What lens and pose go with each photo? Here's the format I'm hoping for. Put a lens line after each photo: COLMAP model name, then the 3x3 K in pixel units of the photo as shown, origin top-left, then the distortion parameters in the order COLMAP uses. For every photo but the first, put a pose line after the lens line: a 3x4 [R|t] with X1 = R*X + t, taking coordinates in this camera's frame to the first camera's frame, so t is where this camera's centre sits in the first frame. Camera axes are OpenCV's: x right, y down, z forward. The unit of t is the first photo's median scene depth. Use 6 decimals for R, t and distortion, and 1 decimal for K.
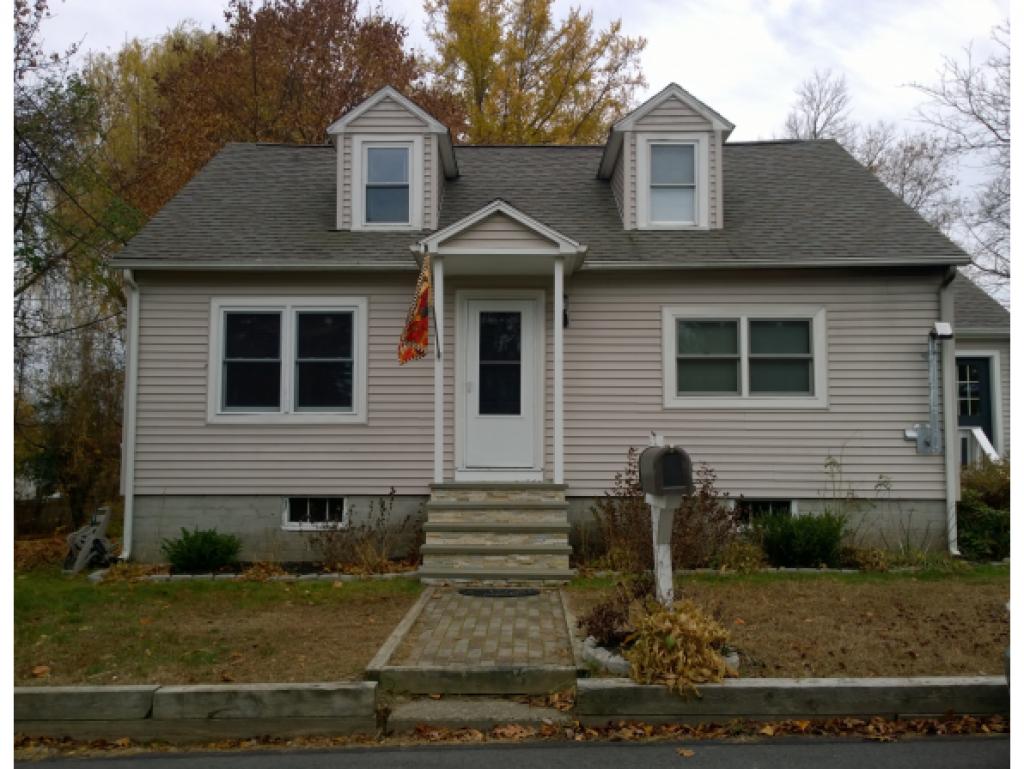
lens RADIAL K [[945.3, 0, 512.0], [0, 945.3, 384.5], [0, 0, 1]] dist [0.044729, 0.004134]
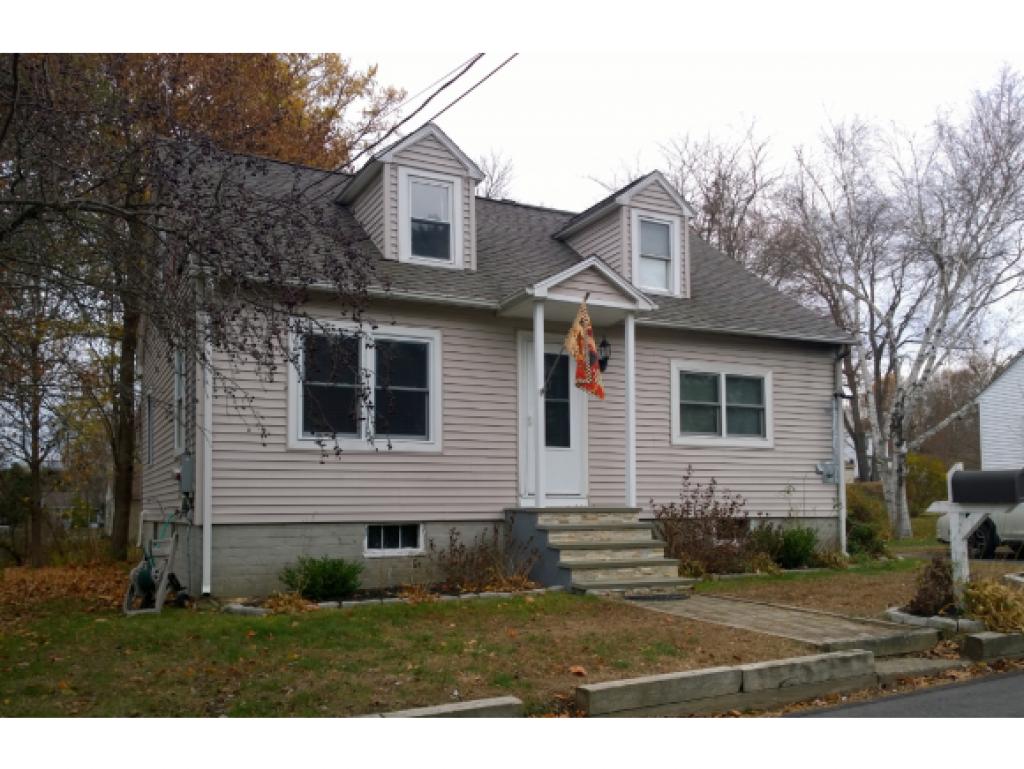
lens RADIAL K [[947.6, 0, 512.0], [0, 947.6, 447.9], [0, 0, 1]] dist [0.039435, 0.001658]
pose [[0.862562, 0.023527, 0.505404, -0.618947], [-0.035591, 0.999265, 0.014227, 0.019055], [-0.504698, -0.030260, 0.862765, 0.064572]]
